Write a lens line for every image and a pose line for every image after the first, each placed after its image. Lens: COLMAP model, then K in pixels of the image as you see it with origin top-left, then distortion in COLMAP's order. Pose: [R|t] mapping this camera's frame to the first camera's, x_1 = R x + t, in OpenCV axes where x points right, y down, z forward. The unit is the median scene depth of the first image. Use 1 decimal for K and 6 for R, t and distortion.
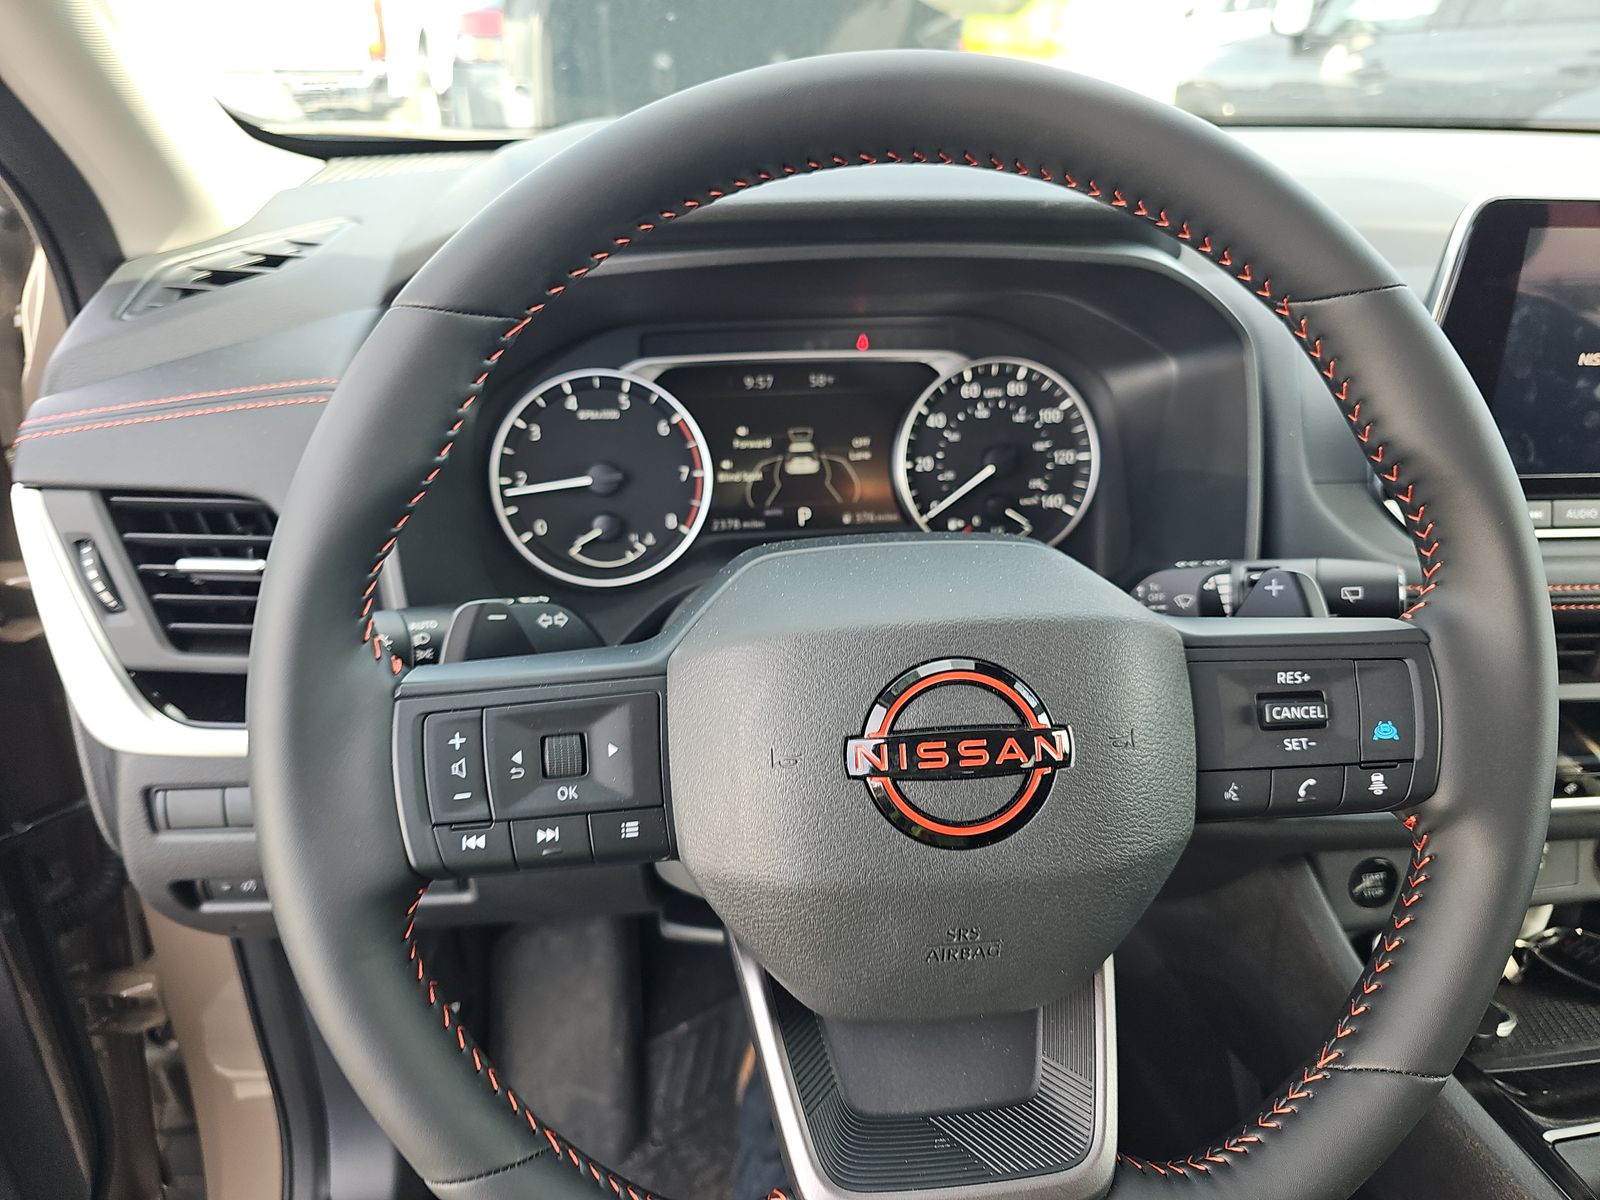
lens RADIAL K [[1062.0, 0, 802.4], [0, 1062.0, 610.4], [0, 0, 1]] dist [-0.012768, -0.007241]
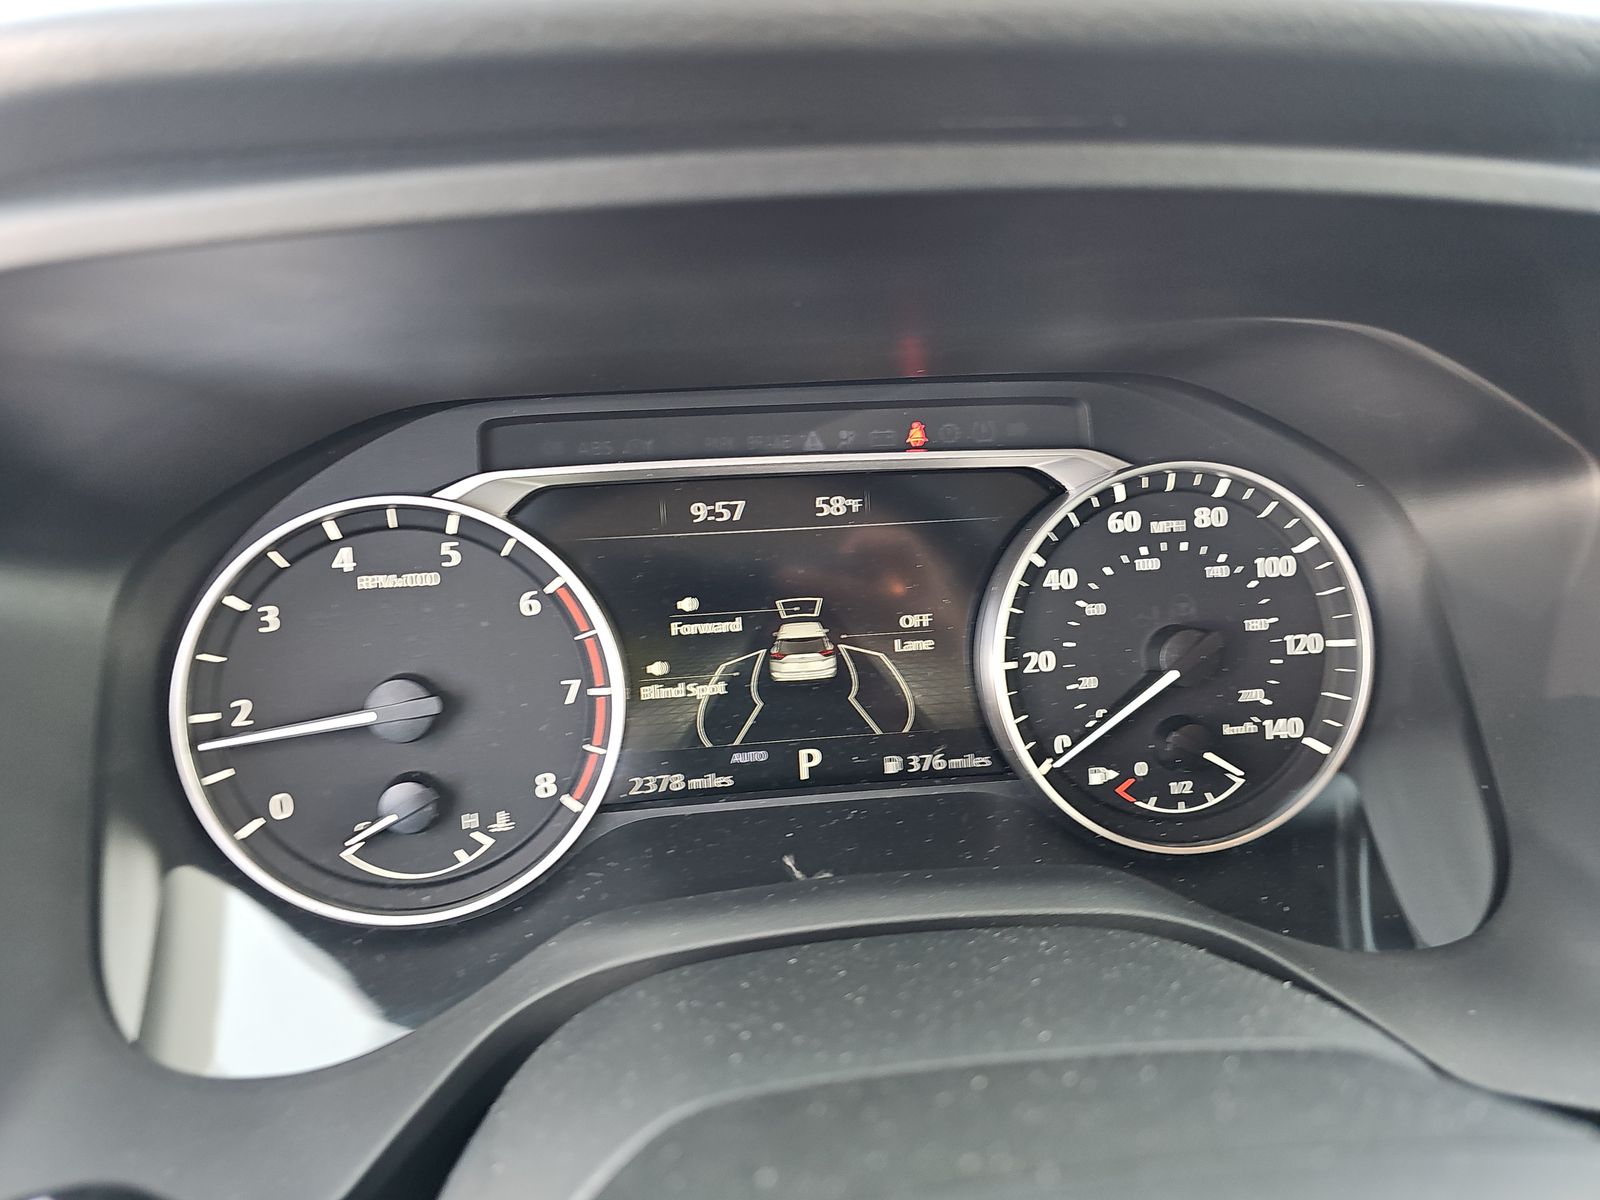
lens RADIAL K [[1062.0, 0, 800.1], [0, 1062.0, 594.7], [0, 0, 1]] dist [-0.012768, -0.007241]
pose [[0.999831, -0.012837, 0.013168, -0.008428], [0.013936, 0.996108, -0.087038, -0.128401], [-0.012000, 0.087207, 0.996118, 0.486744]]
